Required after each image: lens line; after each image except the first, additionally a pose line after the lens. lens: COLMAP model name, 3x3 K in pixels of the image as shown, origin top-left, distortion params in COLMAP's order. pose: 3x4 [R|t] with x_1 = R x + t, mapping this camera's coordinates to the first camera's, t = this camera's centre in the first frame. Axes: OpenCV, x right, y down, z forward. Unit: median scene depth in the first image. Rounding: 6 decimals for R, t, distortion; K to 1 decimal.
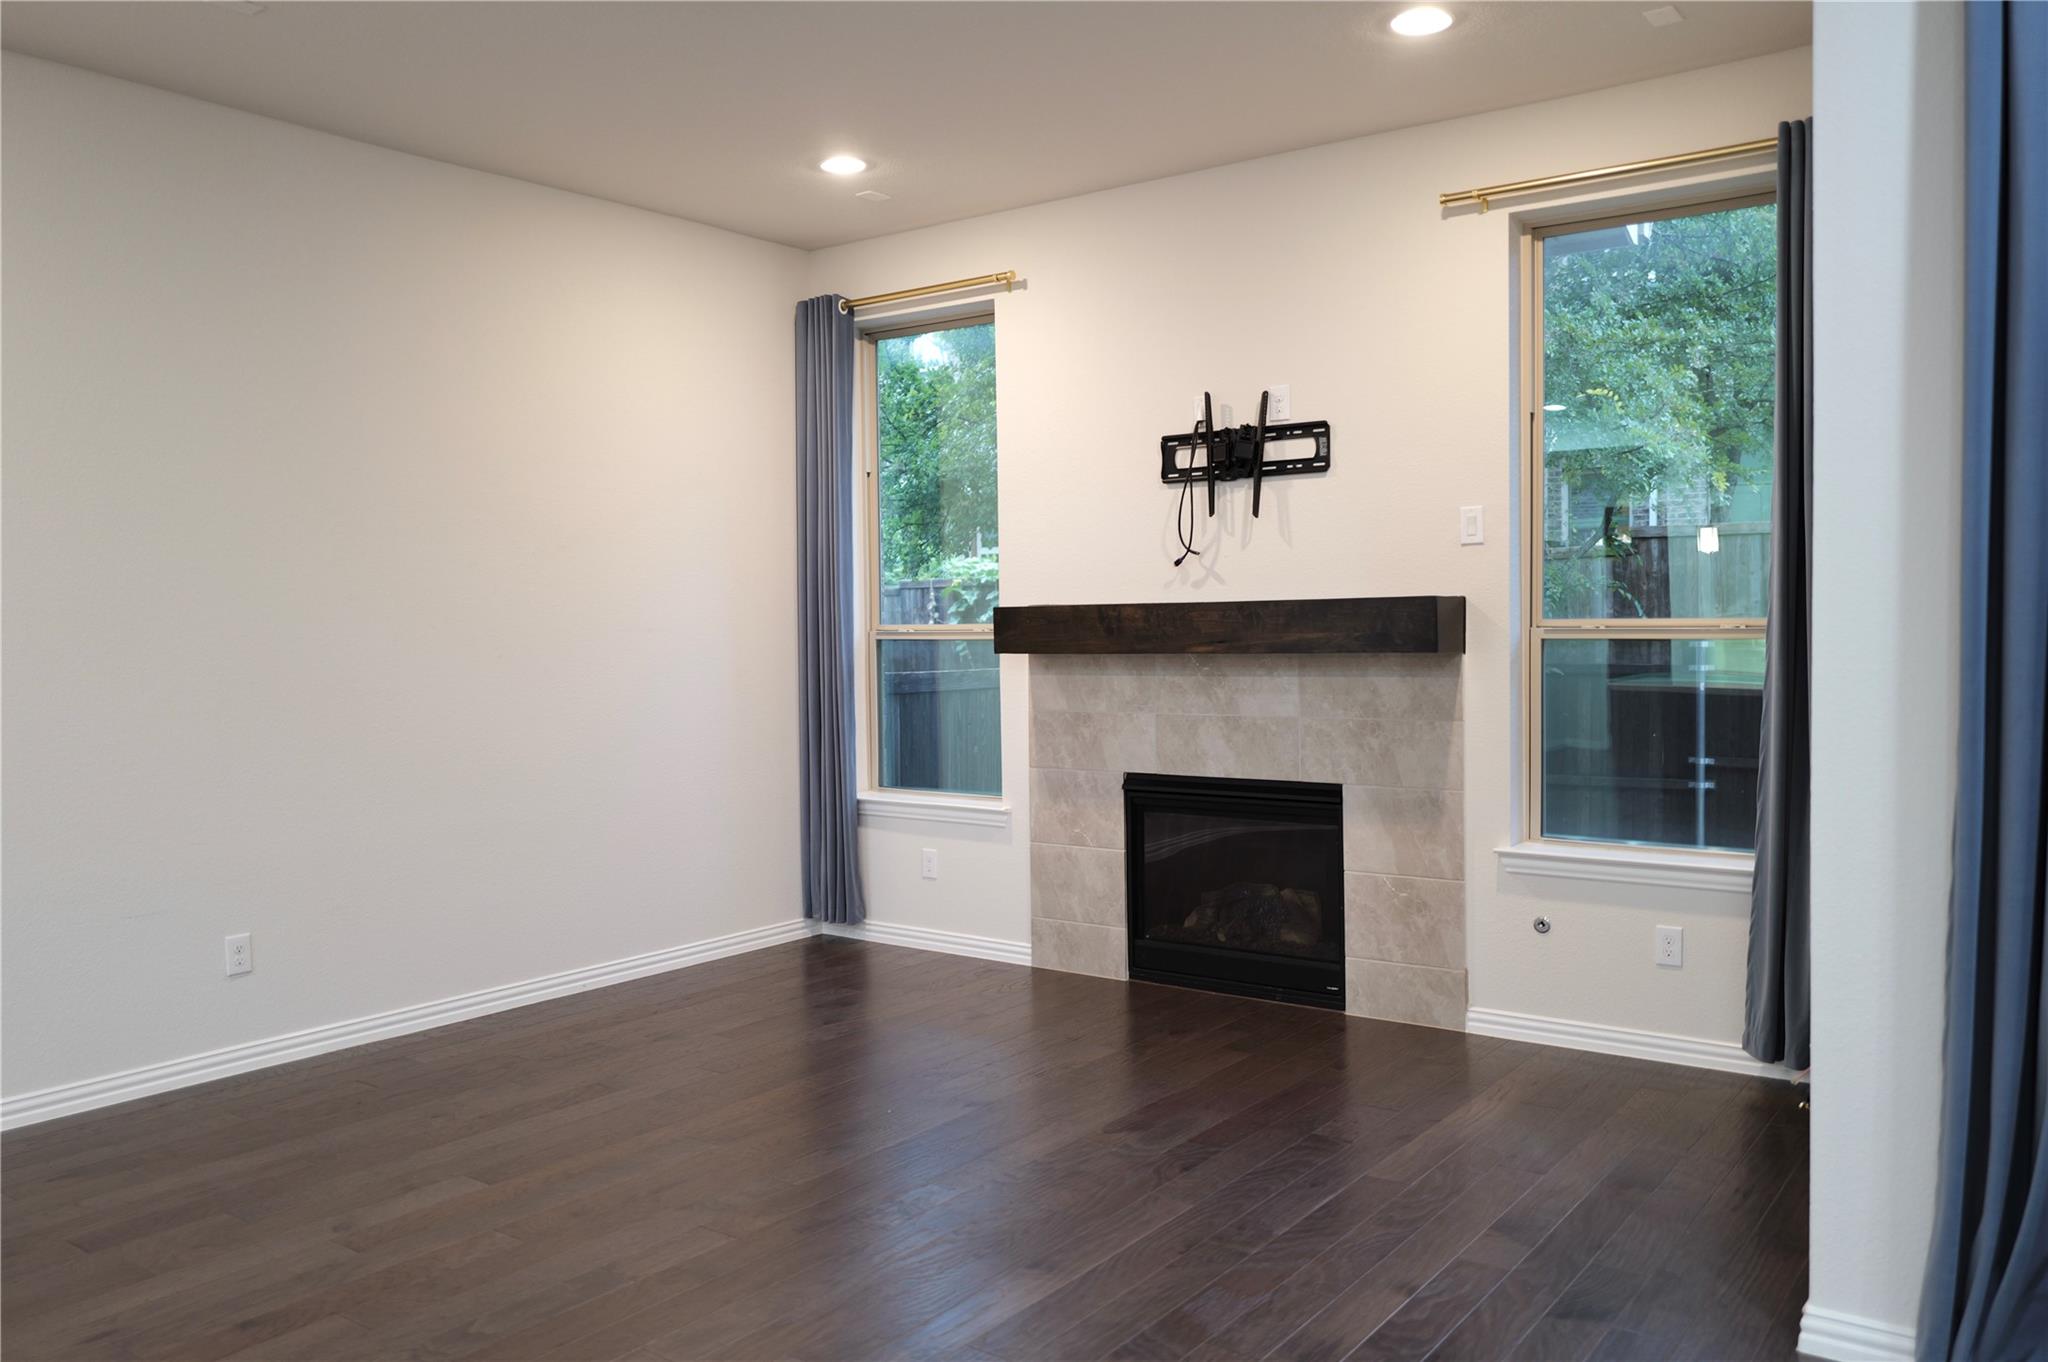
lens RADIAL K [[1575.9, 0, 1024.0], [0, 1575.9, 681.0], [0, 0, 1]] dist [-0.006057, 0.002397]
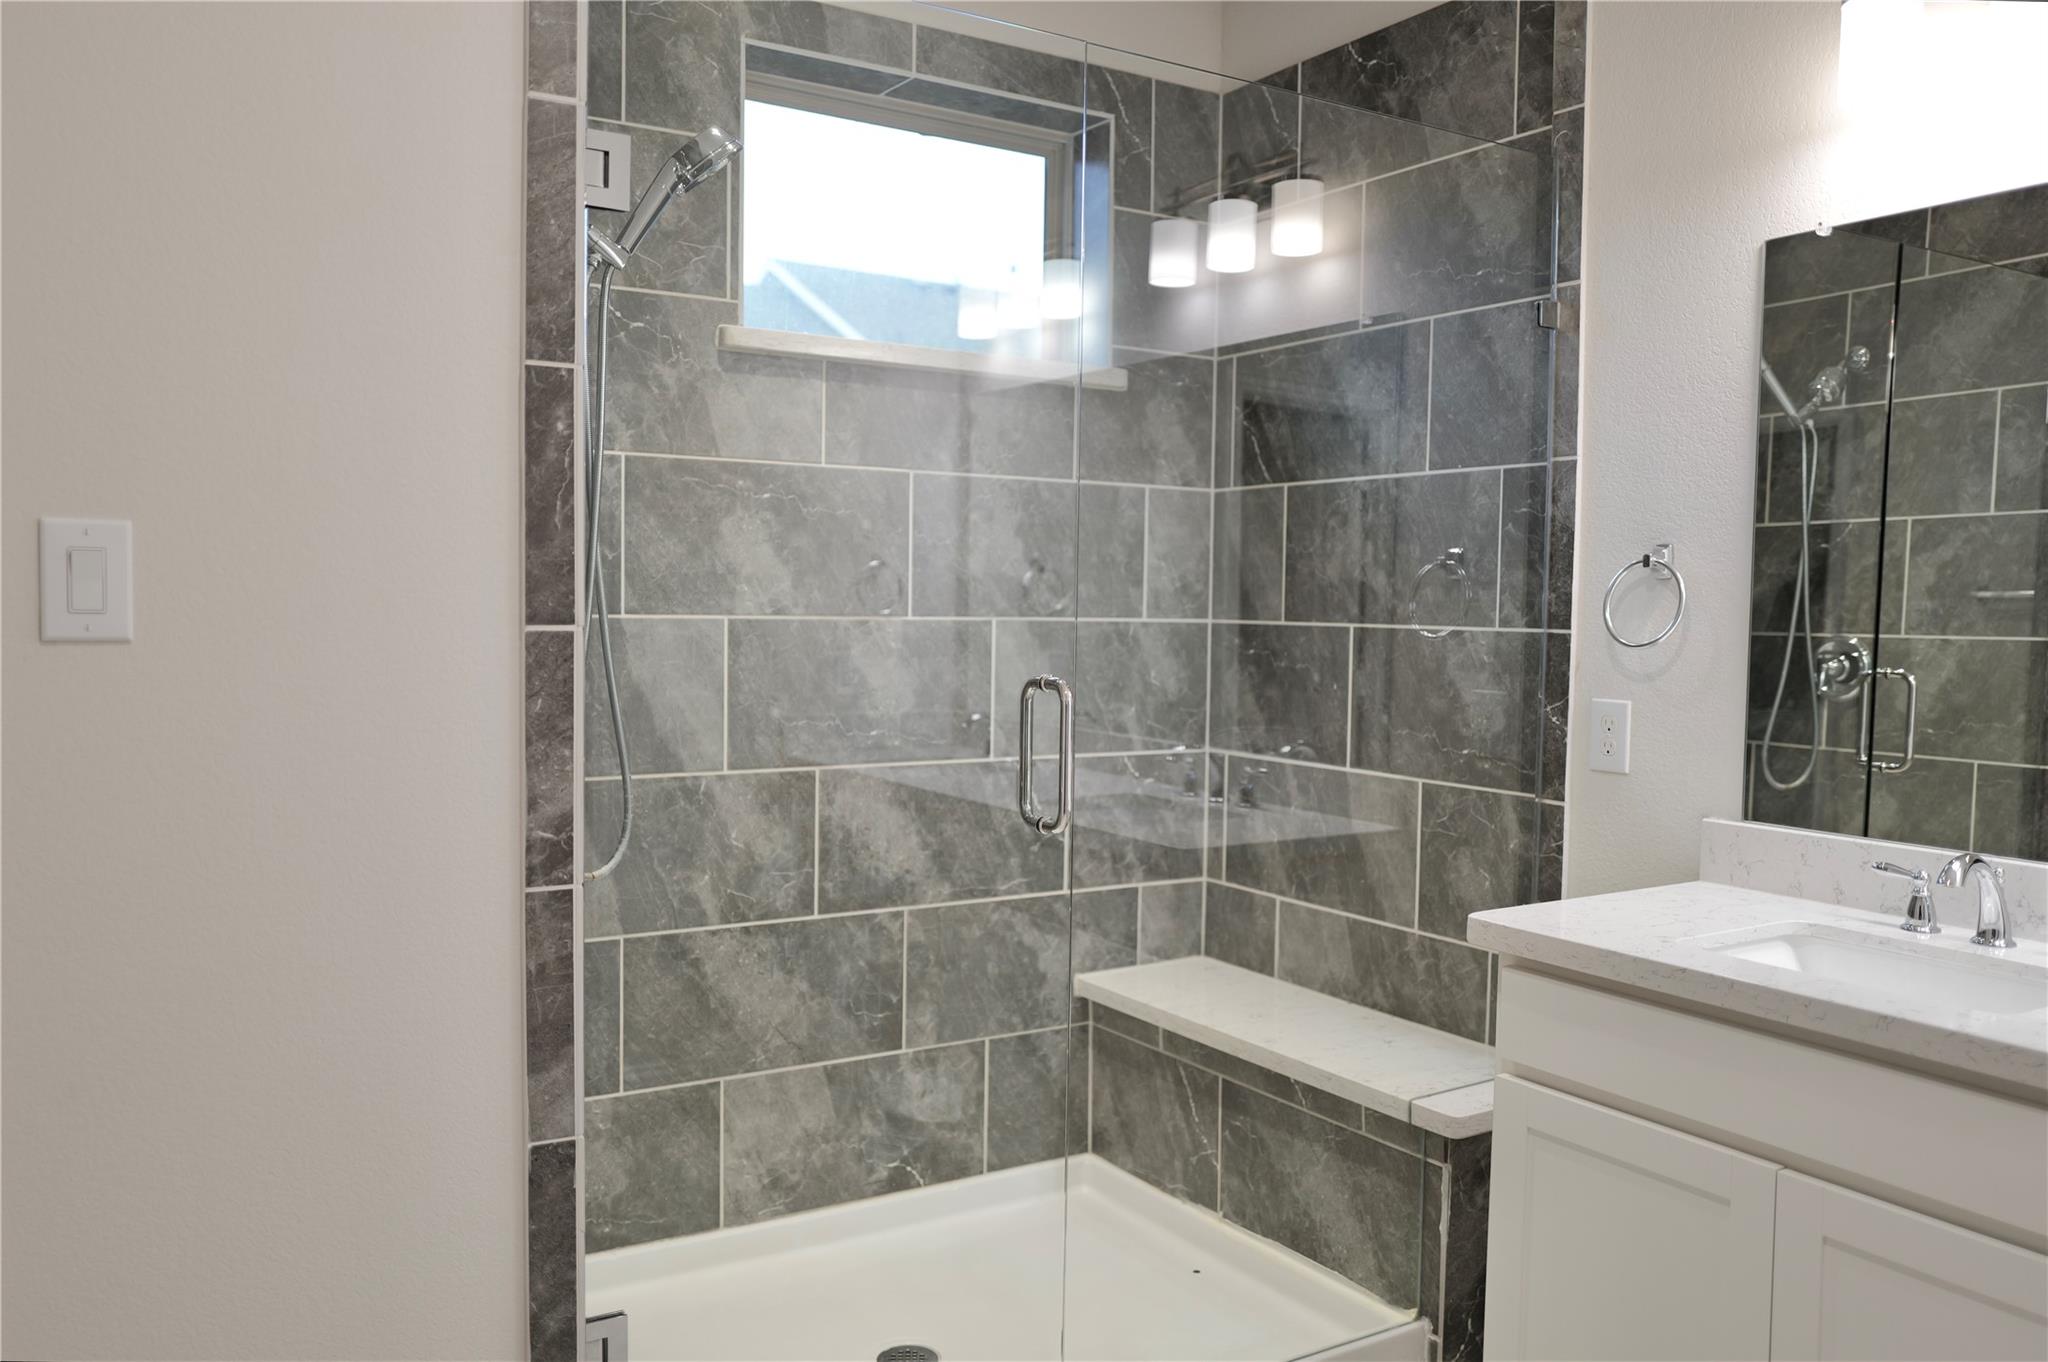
lens RADIAL K [[1575.9, 0, 1024.0], [0, 1575.9, 681.0], [0, 0, 1]] dist [-0.006057, 0.002397]
pose [[0.368659, -0.035118, 0.928901, -0.339254], [0.014908, 0.999381, 0.031866, 0.066983], [-0.929445, 0.002101, 0.368954, 0.721211]]
